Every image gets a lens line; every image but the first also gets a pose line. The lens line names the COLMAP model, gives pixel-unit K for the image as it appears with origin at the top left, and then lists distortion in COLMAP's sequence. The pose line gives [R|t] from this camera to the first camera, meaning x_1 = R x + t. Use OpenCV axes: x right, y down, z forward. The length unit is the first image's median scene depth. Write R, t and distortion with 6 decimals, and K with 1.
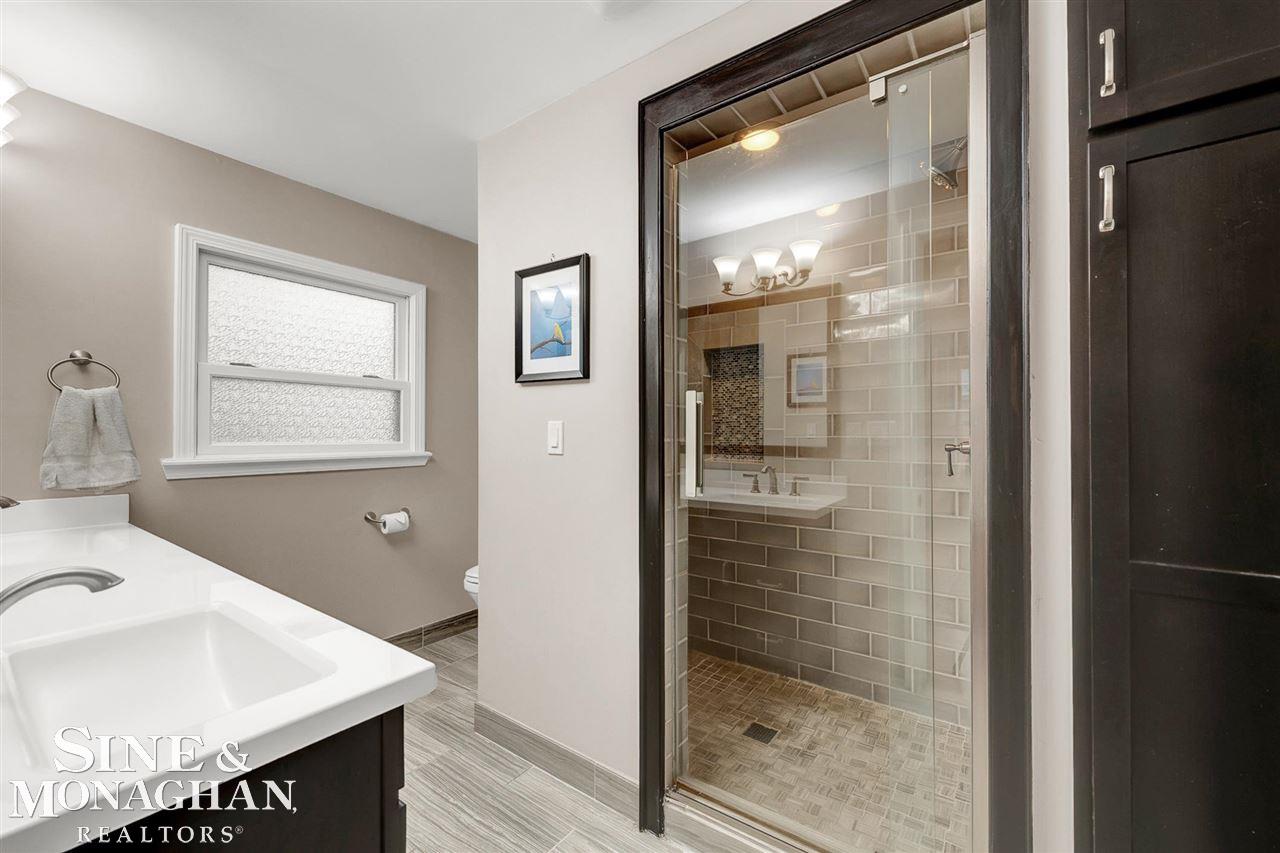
lens RADIAL K [[527.1, 0, 641.6], [0, 527.1, 409.6], [0, 0, 1]] dist [0.000301, -0.000185]
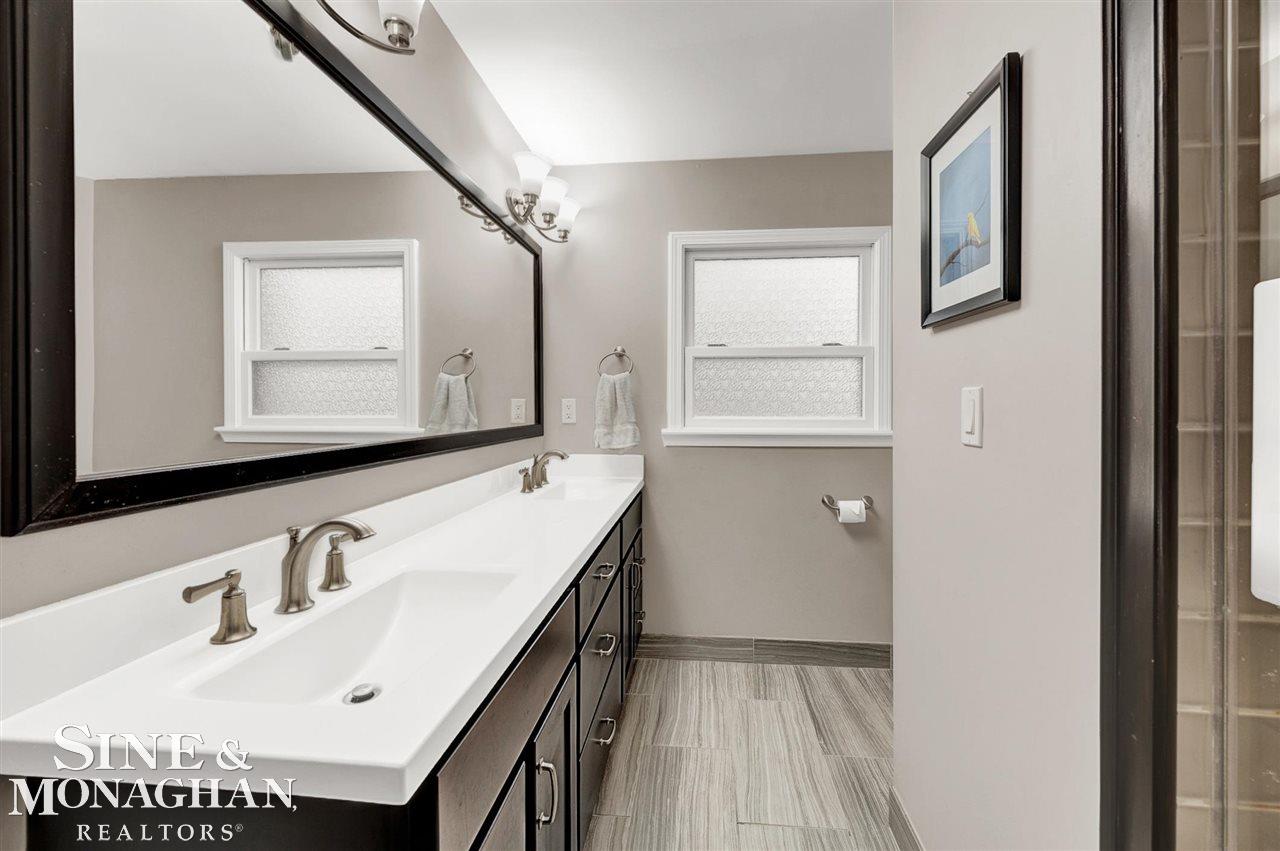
lens RADIAL K [[527.1, 0, 641.6], [0, 527.1, 408.6], [0, 0, 1]] dist [0.000301, -0.000185]
pose [[0.506236, 0.001093, -0.862394, 0.121548], [0.039355, 0.998928, 0.024369, 0.014503], [0.861496, -0.046276, 0.505651, 0.340290]]
